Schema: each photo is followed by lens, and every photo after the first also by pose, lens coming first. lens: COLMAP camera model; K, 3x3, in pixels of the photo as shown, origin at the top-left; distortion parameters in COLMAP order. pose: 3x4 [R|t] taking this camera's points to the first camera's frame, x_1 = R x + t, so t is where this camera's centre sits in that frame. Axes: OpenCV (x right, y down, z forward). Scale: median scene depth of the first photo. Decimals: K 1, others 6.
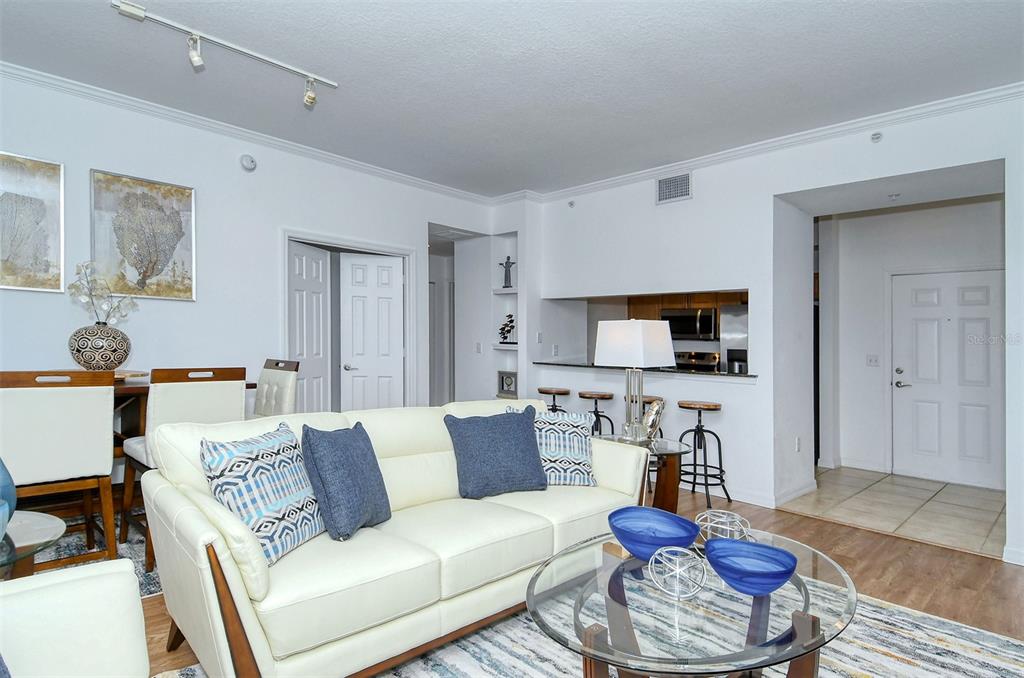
lens RADIAL K [[516.5, 0, 504.8], [0, 516.5, 342.0], [0, 0, 1]] dist [-0.007139, -0.001031]
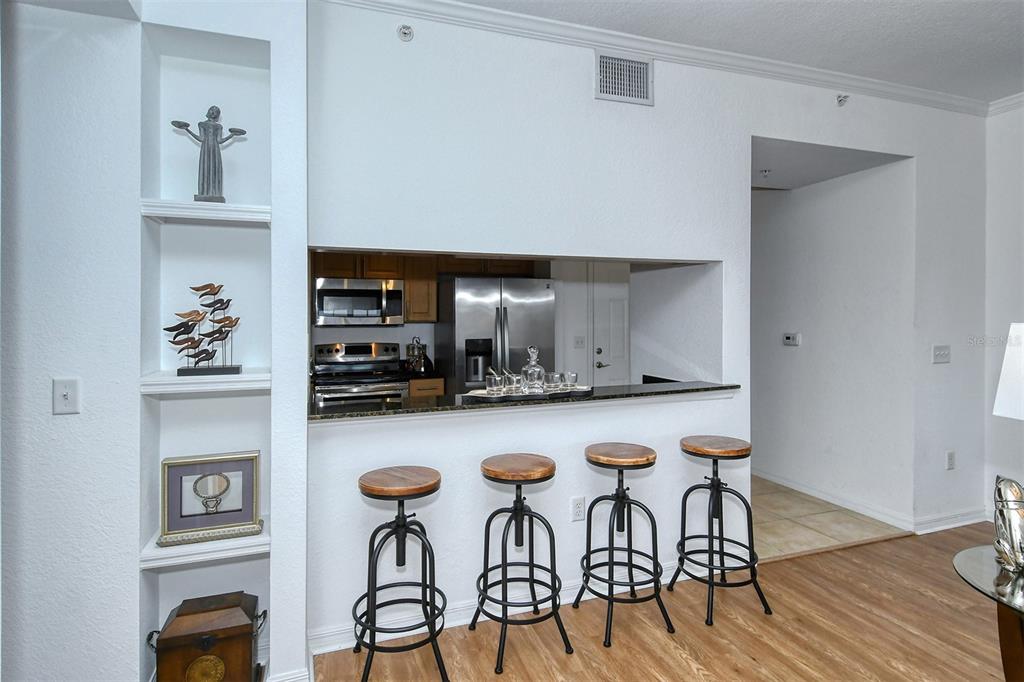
lens RADIAL K [[546.3, 0, 501.8], [0, 546.3, 299.5], [0, 0, 1]] dist [0.019034, -0.013713]
pose [[0.431722, -0.003282, 0.902001, -0.231598], [0.018501, 0.999815, -0.005218, -0.038563], [-0.901817, 0.018941, 0.431703, 0.687309]]
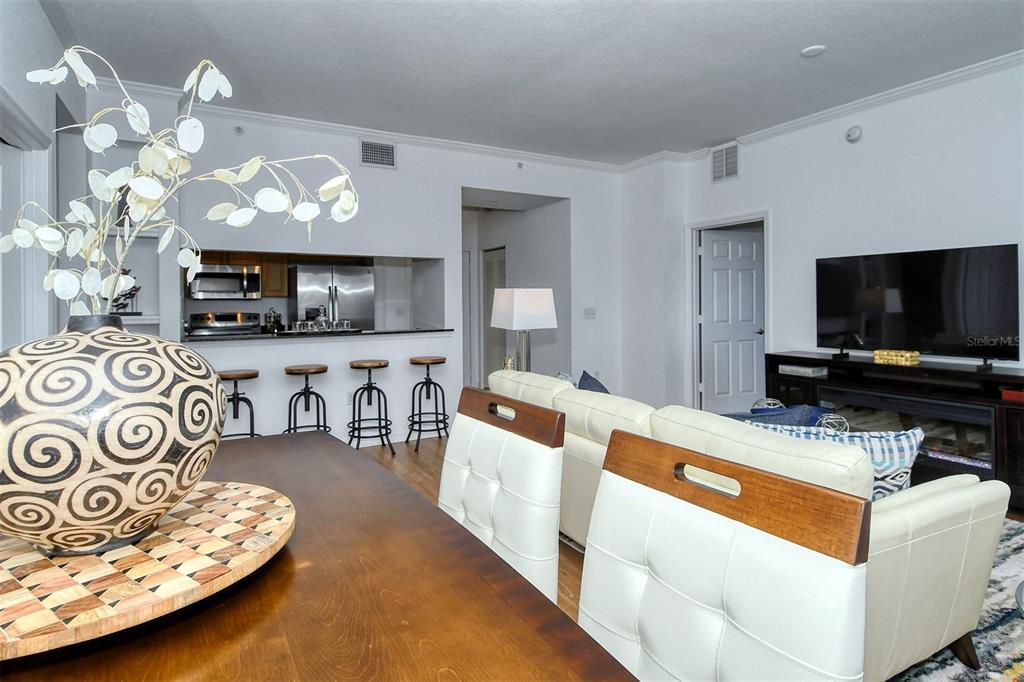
lens RADIAL K [[546.3, 0, 506.8], [0, 546.3, 299.2], [0, 0, 1]] dist [0.019034, -0.013713]
pose [[0.262109, -0.026430, 0.964676, -0.525066], [0.014416, 0.999621, 0.023471, -0.025784], [-0.964931, 0.007755, 0.262391, 0.376317]]
